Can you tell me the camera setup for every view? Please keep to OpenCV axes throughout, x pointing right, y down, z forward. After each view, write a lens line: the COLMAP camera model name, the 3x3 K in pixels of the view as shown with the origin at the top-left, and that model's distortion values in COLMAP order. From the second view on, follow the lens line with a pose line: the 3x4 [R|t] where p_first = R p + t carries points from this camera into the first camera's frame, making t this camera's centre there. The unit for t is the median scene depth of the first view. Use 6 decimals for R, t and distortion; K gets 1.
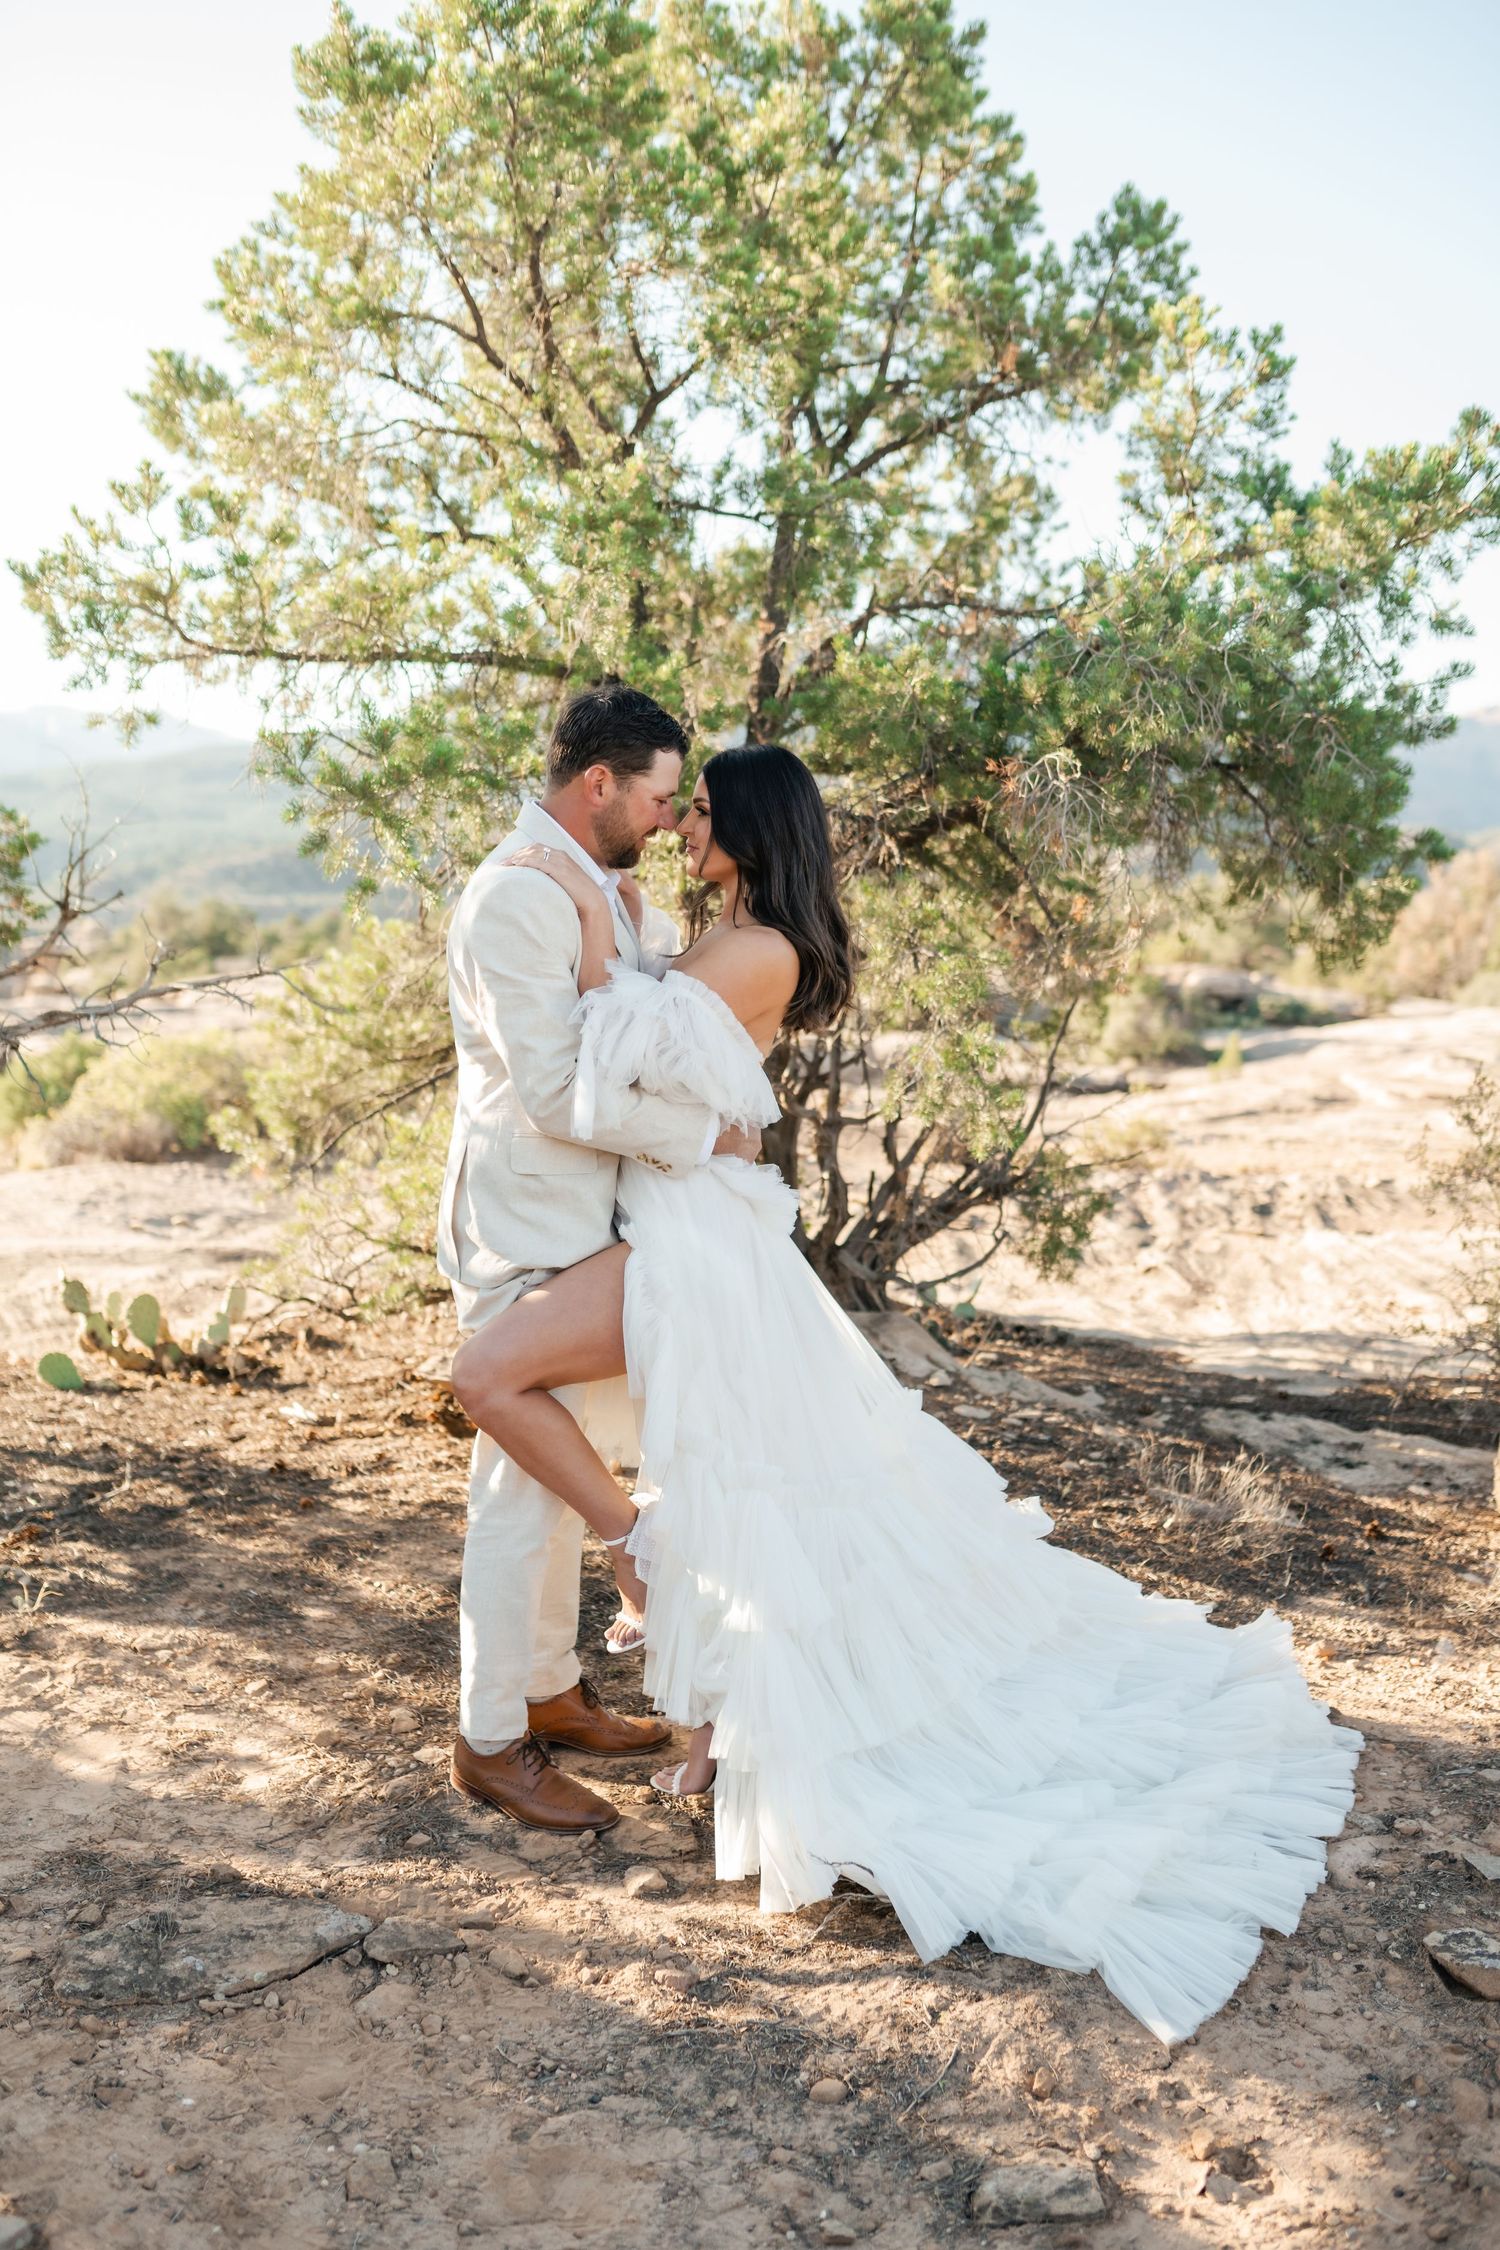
lens RADIAL K [[2159.3, 0, 736.9], [0, 2159.3, 1136.1], [0, 0, 1]] dist [-0.011537, 0.007818]
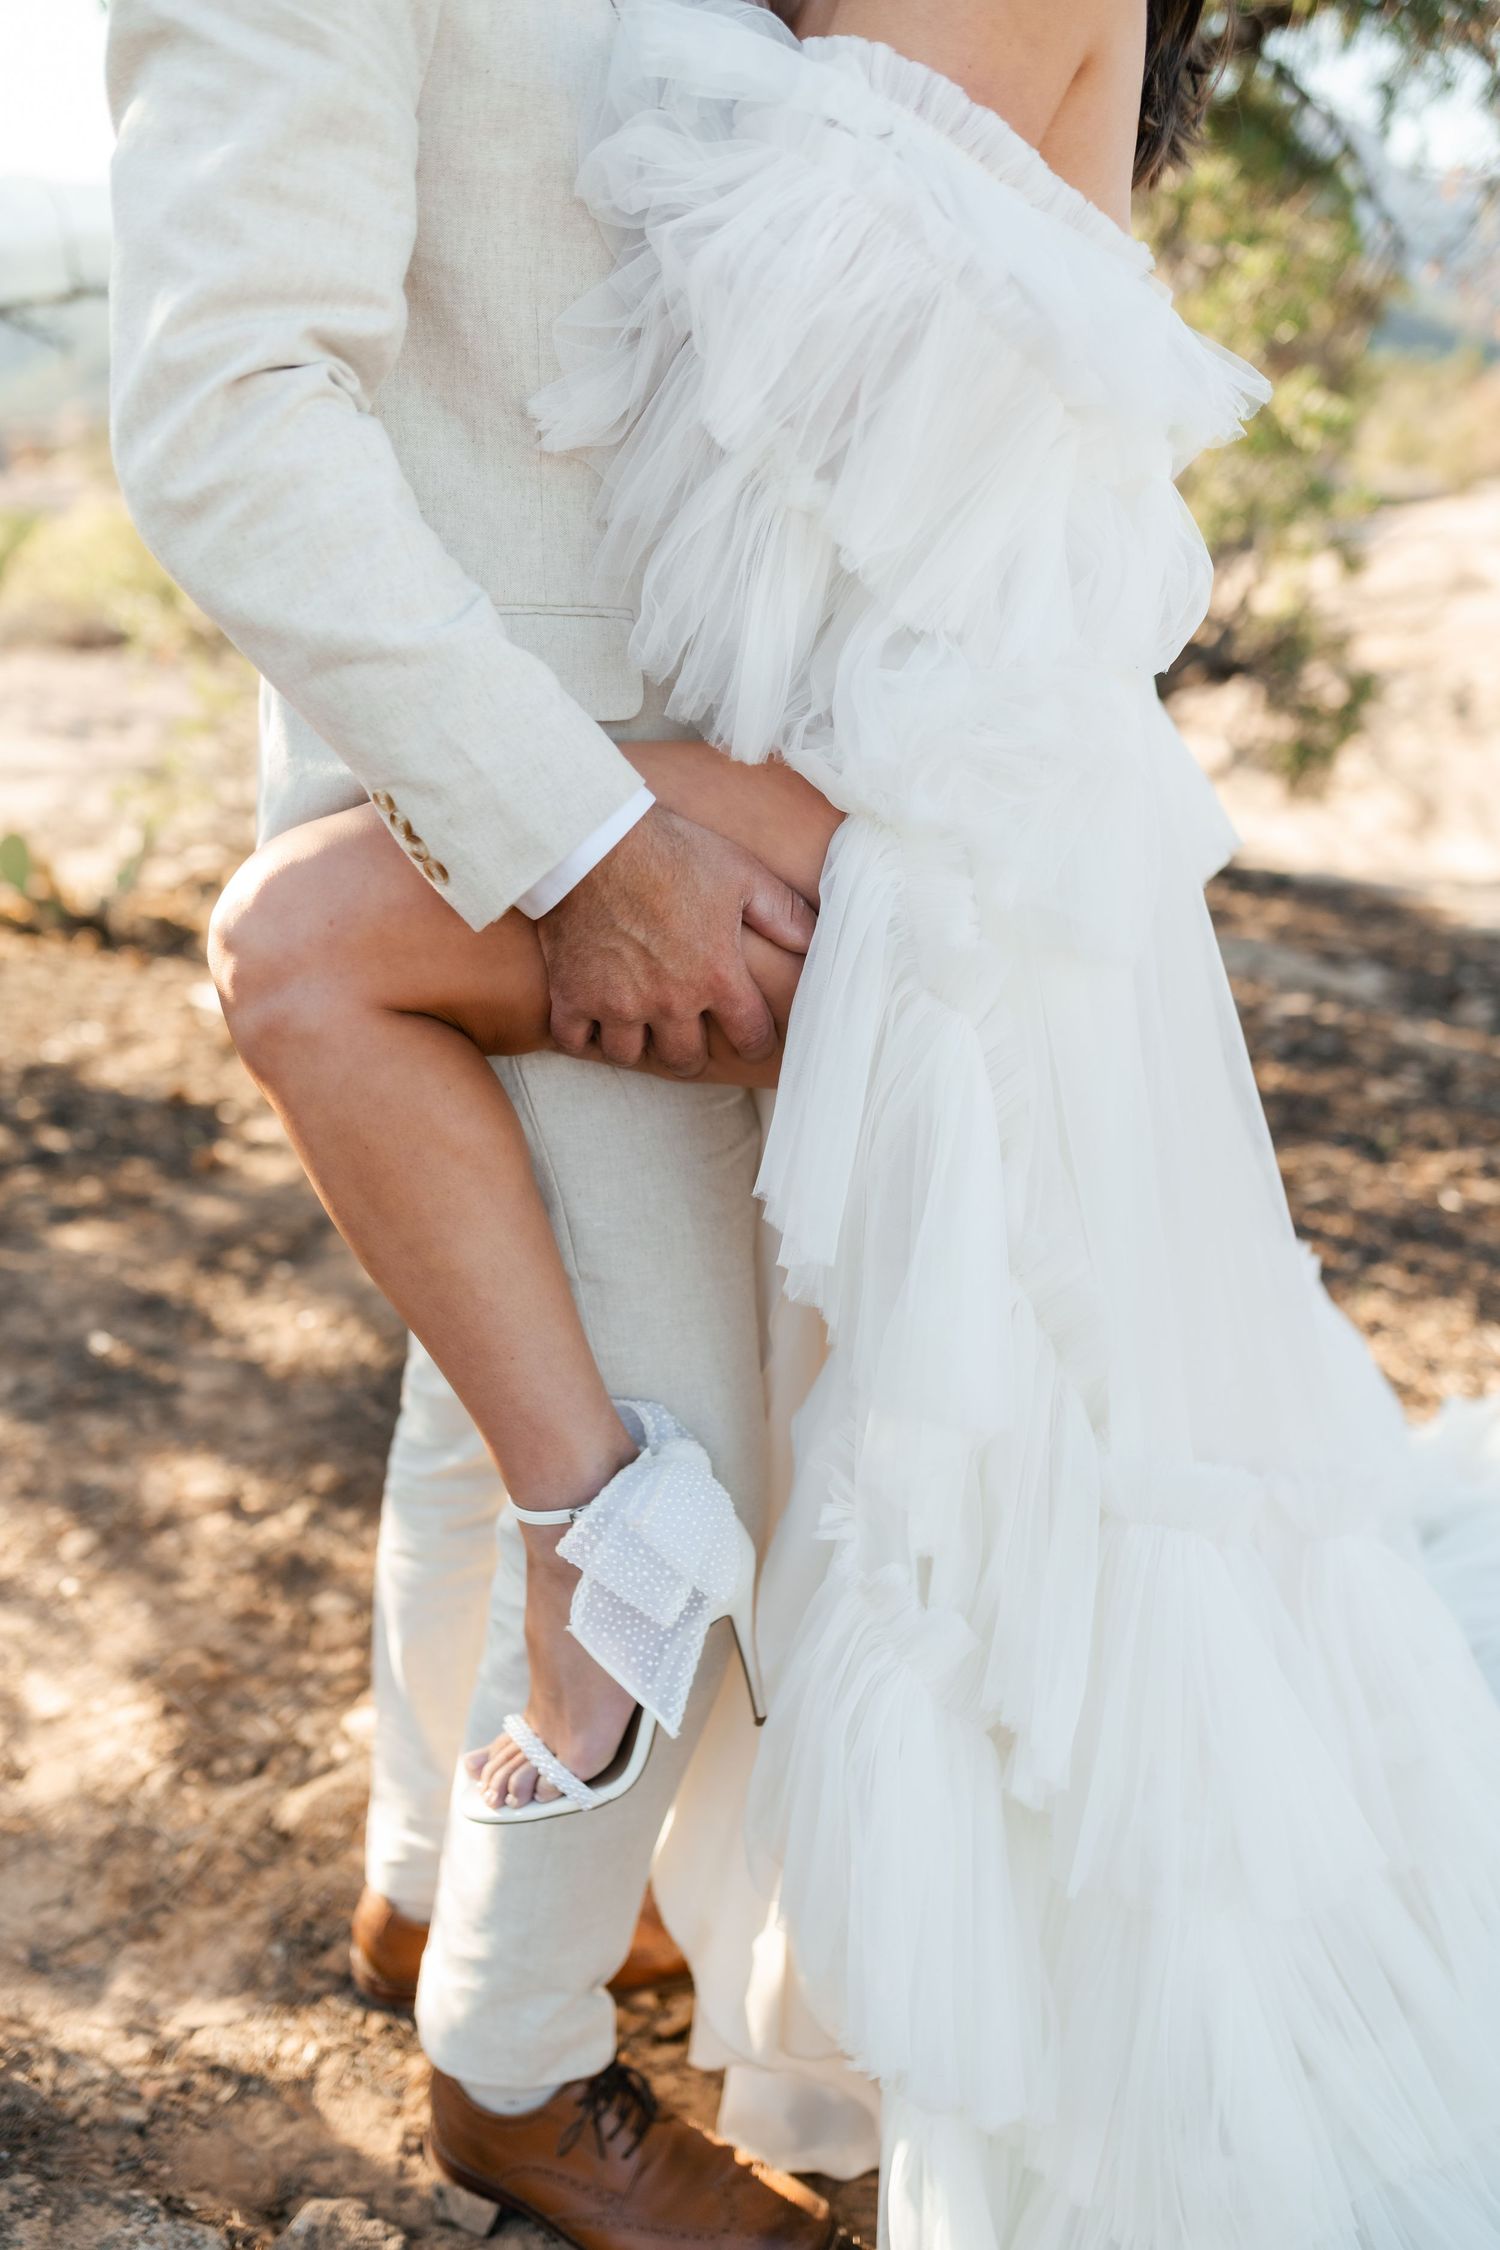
lens RADIAL K [[2159.3, 0, 736.9], [0, 2159.3, 1136.1], [0, 0, 1]] dist [-0.011537, 0.007818]
pose [[0.999942, -0.007226, -0.008024, -0.031357], [0.008856, 0.973968, 0.226512, 0.015328], [0.006179, -0.226570, 0.973975, 0.340425]]
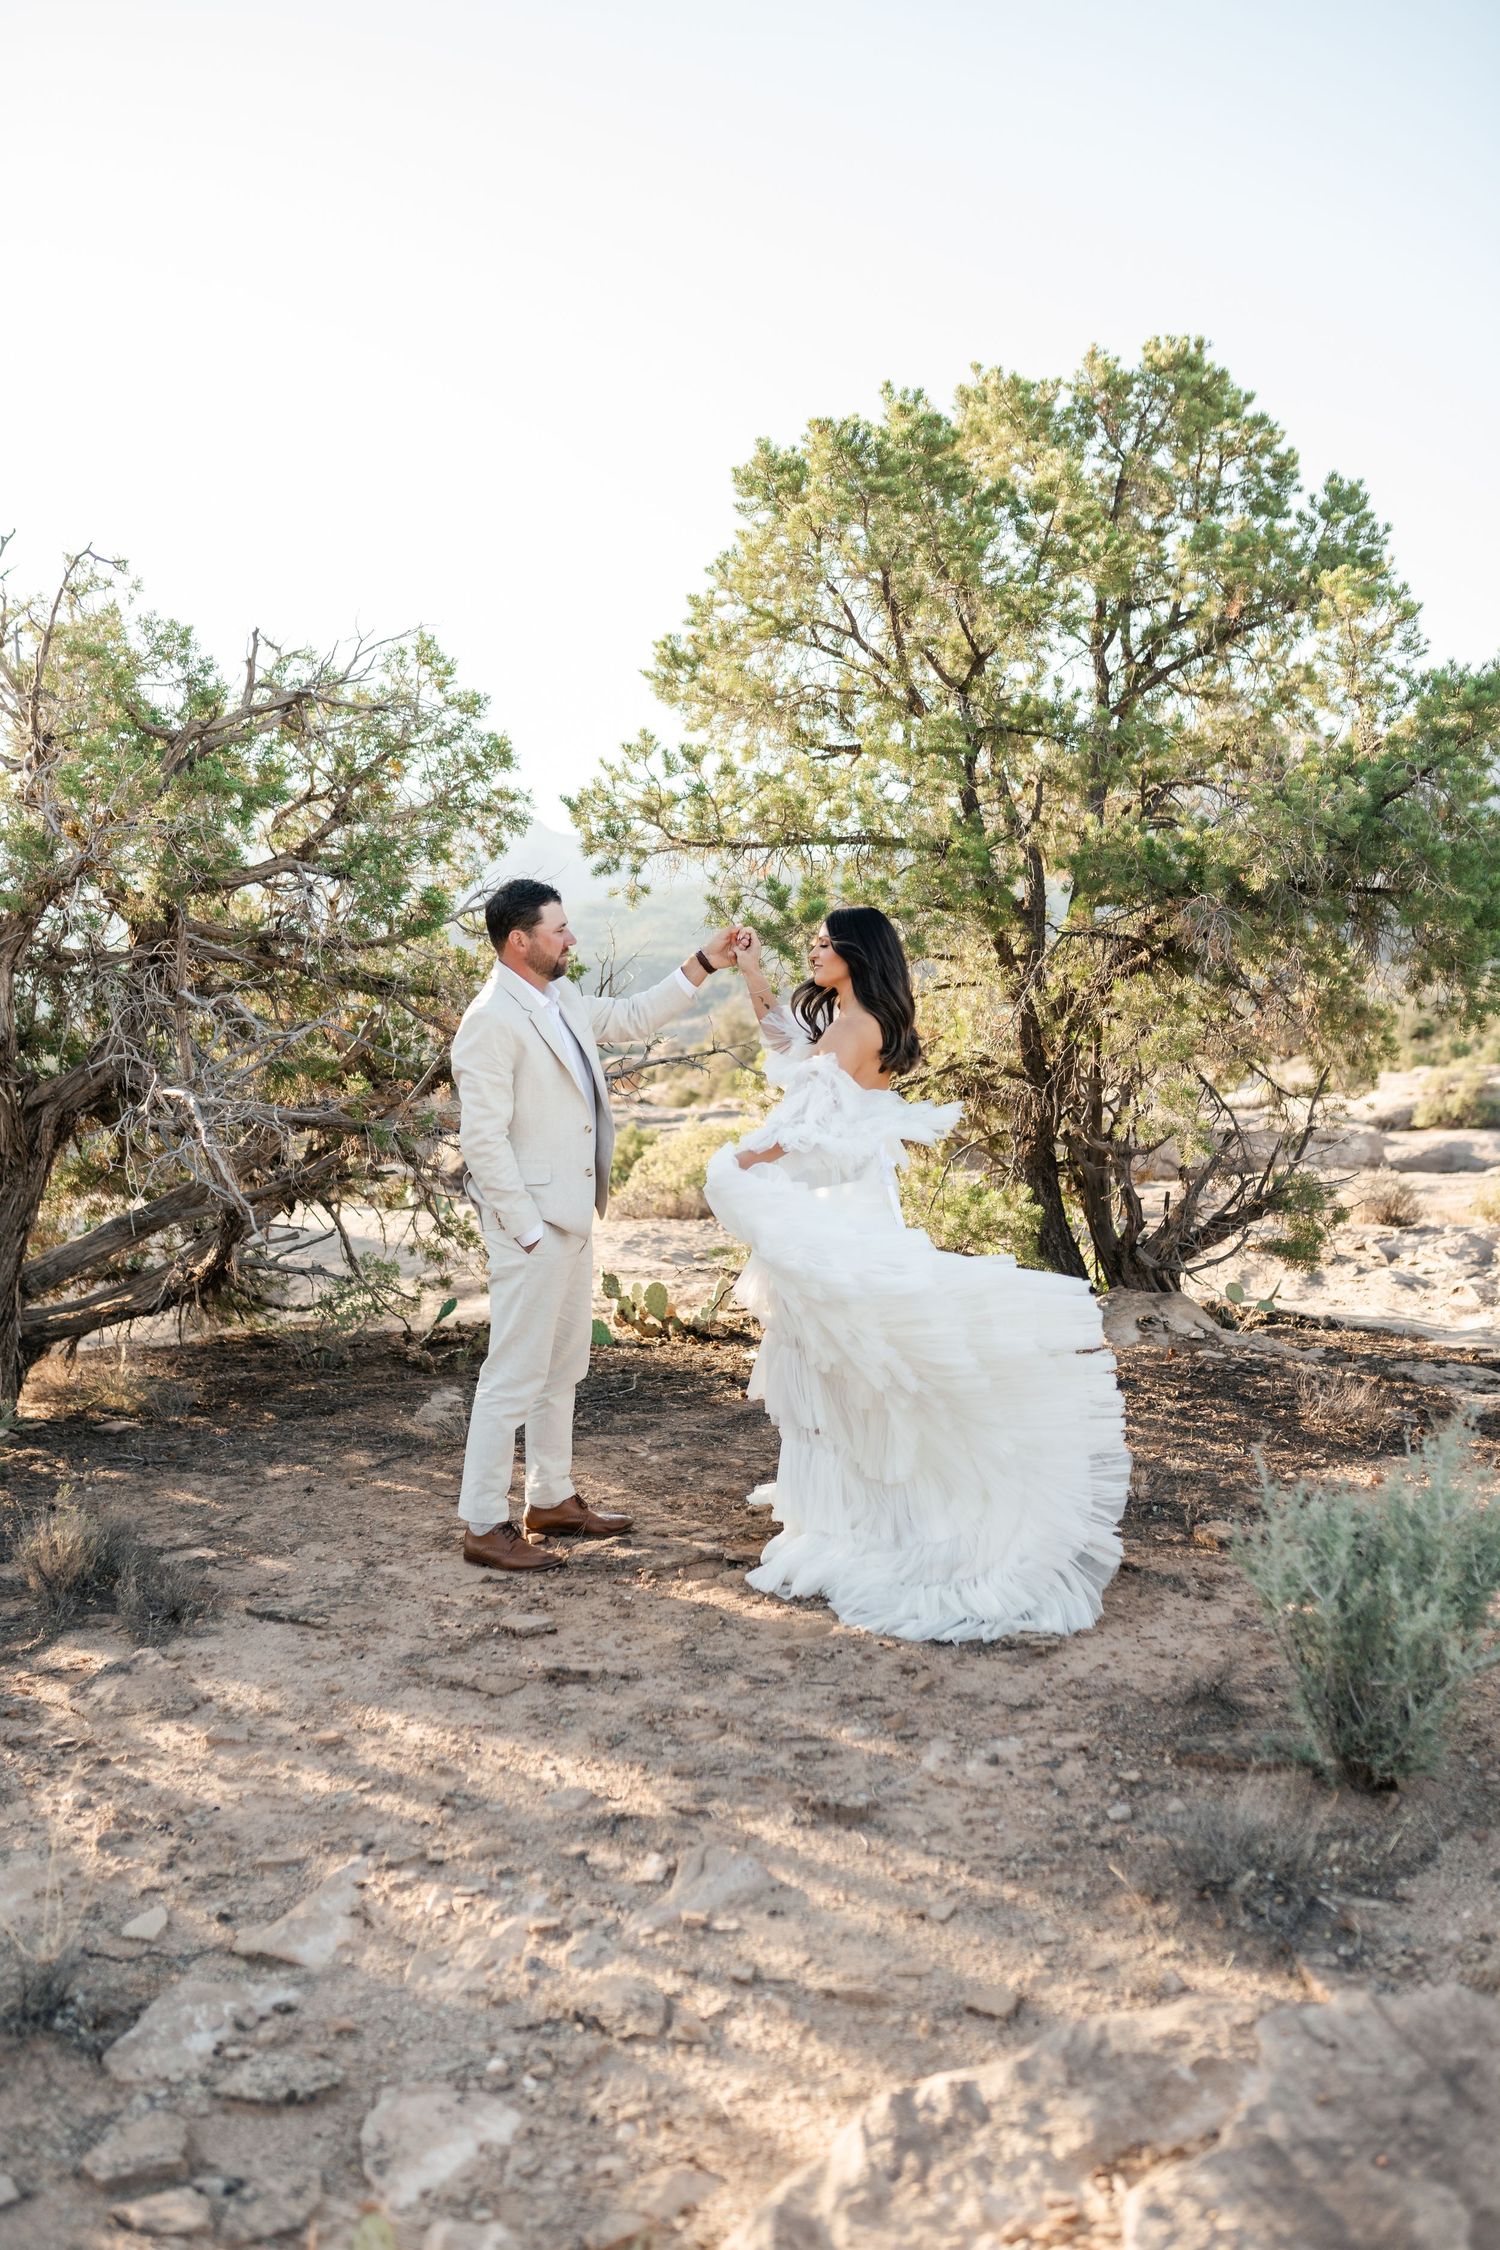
lens RADIAL K [[2159.3, 0, 736.9], [0, 2159.3, 1136.1], [0, 0, 1]] dist [-0.011537, 0.007818]
pose [[0.966459, -0.012673, -0.256508, 0.178447], [-0.000187, 0.998747, -0.050051, 0.059398], [0.256821, 0.048420, 0.965245, -0.456321]]
